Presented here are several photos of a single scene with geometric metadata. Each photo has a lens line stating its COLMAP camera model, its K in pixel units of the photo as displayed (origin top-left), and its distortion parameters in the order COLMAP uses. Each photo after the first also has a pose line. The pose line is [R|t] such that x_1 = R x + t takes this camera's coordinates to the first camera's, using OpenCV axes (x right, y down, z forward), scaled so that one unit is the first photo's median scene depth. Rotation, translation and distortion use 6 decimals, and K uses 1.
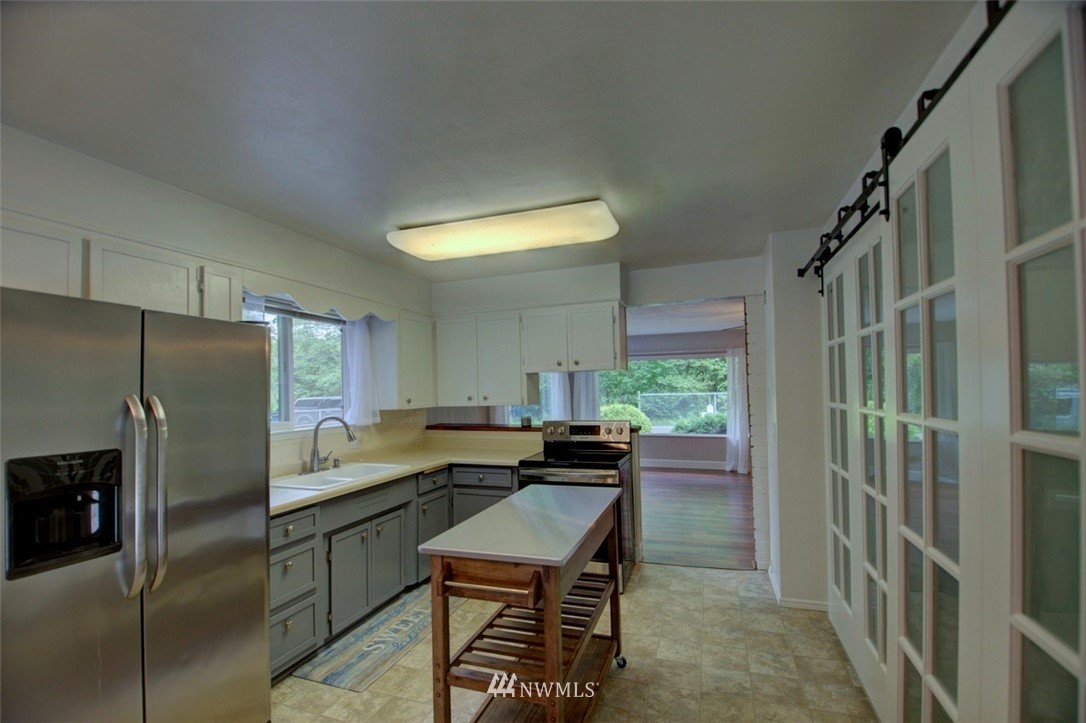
lens RADIAL K [[479.7, 0, 536.4], [0, 479.7, 380.6], [0, 0, 1]] dist [0.025913, -0.033670]
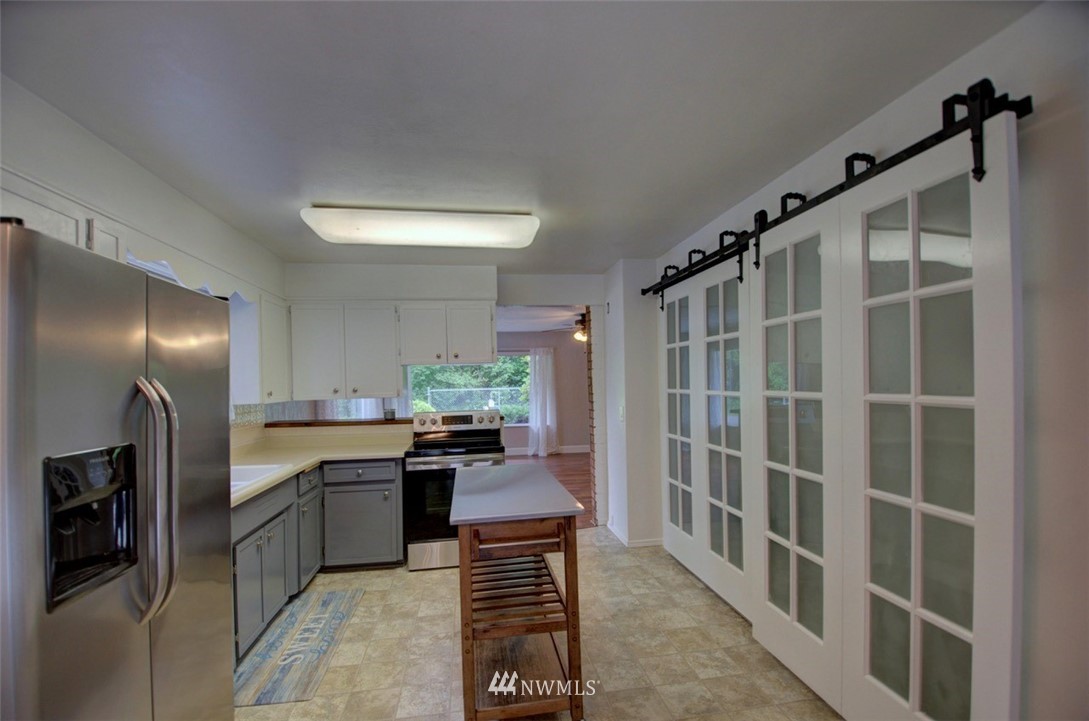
lens RADIAL K [[481.0, 0, 537.9], [0, 481.0, 379.7], [0, 0, 1]] dist [0.025913, -0.033670]
pose [[0.881223, 0.003249, 0.472689, -0.320735], [-0.004985, 0.999985, 0.002421, 0.014250], [-0.472674, -0.004490, 0.881226, -0.026446]]
